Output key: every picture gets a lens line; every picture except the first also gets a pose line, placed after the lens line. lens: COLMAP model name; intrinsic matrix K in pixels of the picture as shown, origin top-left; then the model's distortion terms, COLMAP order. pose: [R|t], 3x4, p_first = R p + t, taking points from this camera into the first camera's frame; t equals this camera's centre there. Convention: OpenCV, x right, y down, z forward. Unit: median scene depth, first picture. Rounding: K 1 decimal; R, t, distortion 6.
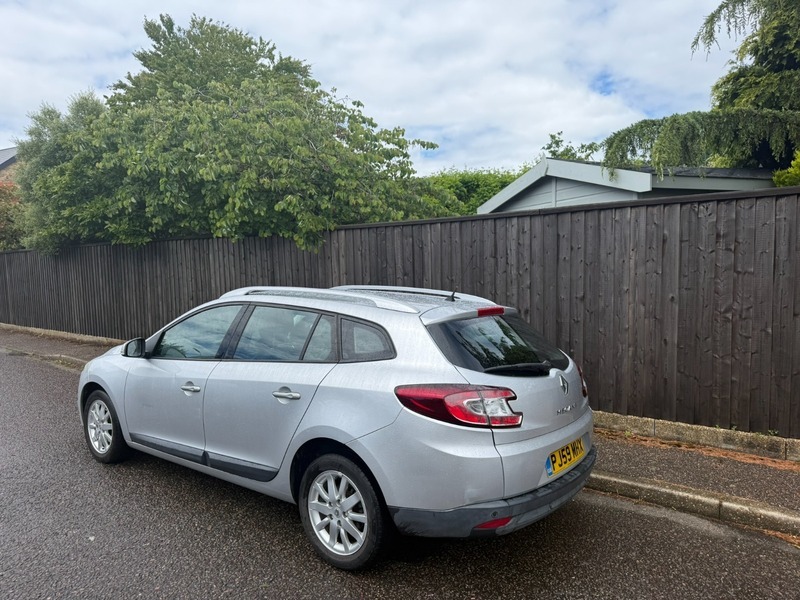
lens RADIAL K [[573.3, 0, 400.0], [0, 573.3, 300.0], [0, 0, 1]] dist [0.046990, -0.051083]
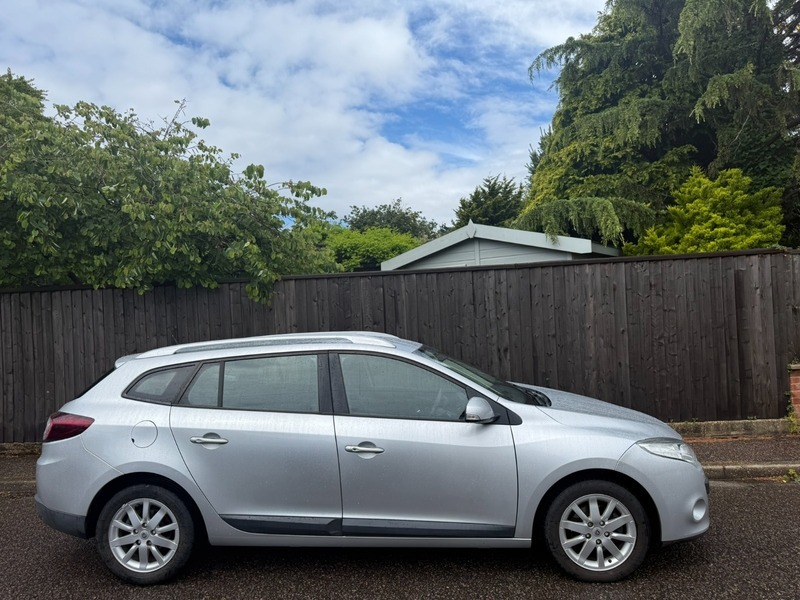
lens RADIAL K [[573.3, 0, 400.0], [0, 573.3, 300.0], [0, 0, 1]] dist [0.046990, -0.051083]
pose [[0.822858, -0.007365, 0.568200, -0.618702], [0.065143, 0.994546, -0.081448, 0.000175], [-0.564501, 0.104034, 0.818850, 0.151993]]
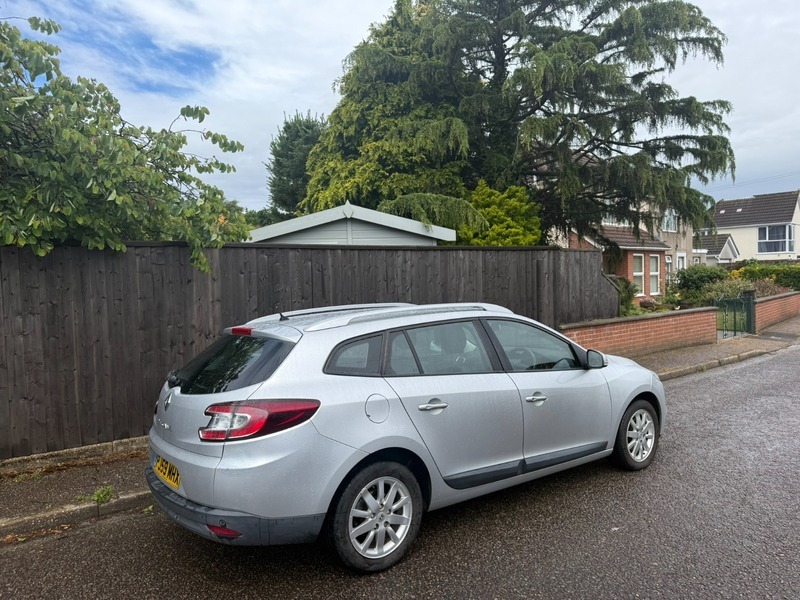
lens RADIAL K [[572.0, 0, 400.0], [0, 572.0, 298.5], [0, 0, 1]] dist [0.064329, -0.079178]
pose [[0.247975, -0.020257, 0.968555, -1.056781], [0.083722, 0.996489, -0.000594, -0.033419], [-0.965142, 0.081237, 0.248800, 0.683052]]
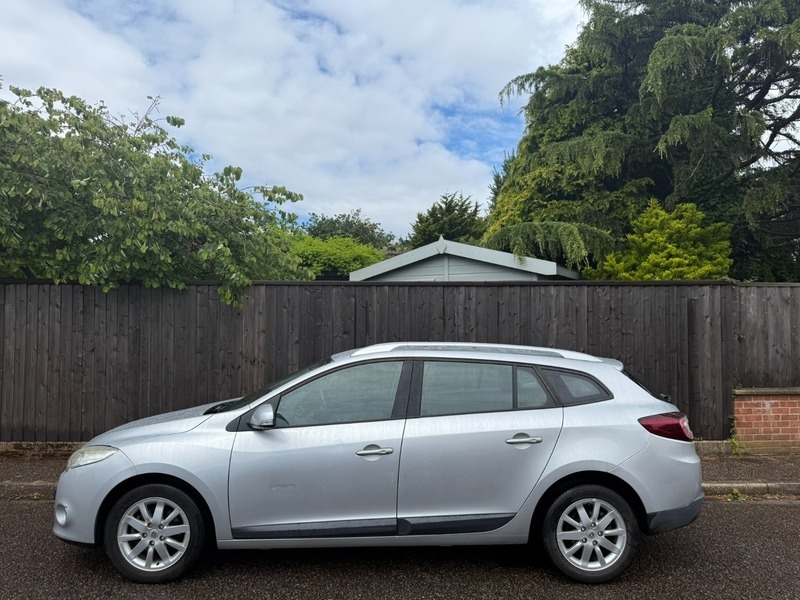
lens RADIAL K [[572.0, 0, 400.0], [0, 572.0, 298.5], [0, 0, 1]] dist [0.064329, -0.079178]
pose [[0.769093, 0.046189, 0.637465, -0.662110], [0.022738, 0.994777, -0.099511, -0.001833], [-0.638732, 0.091028, 0.764026, 0.168135]]
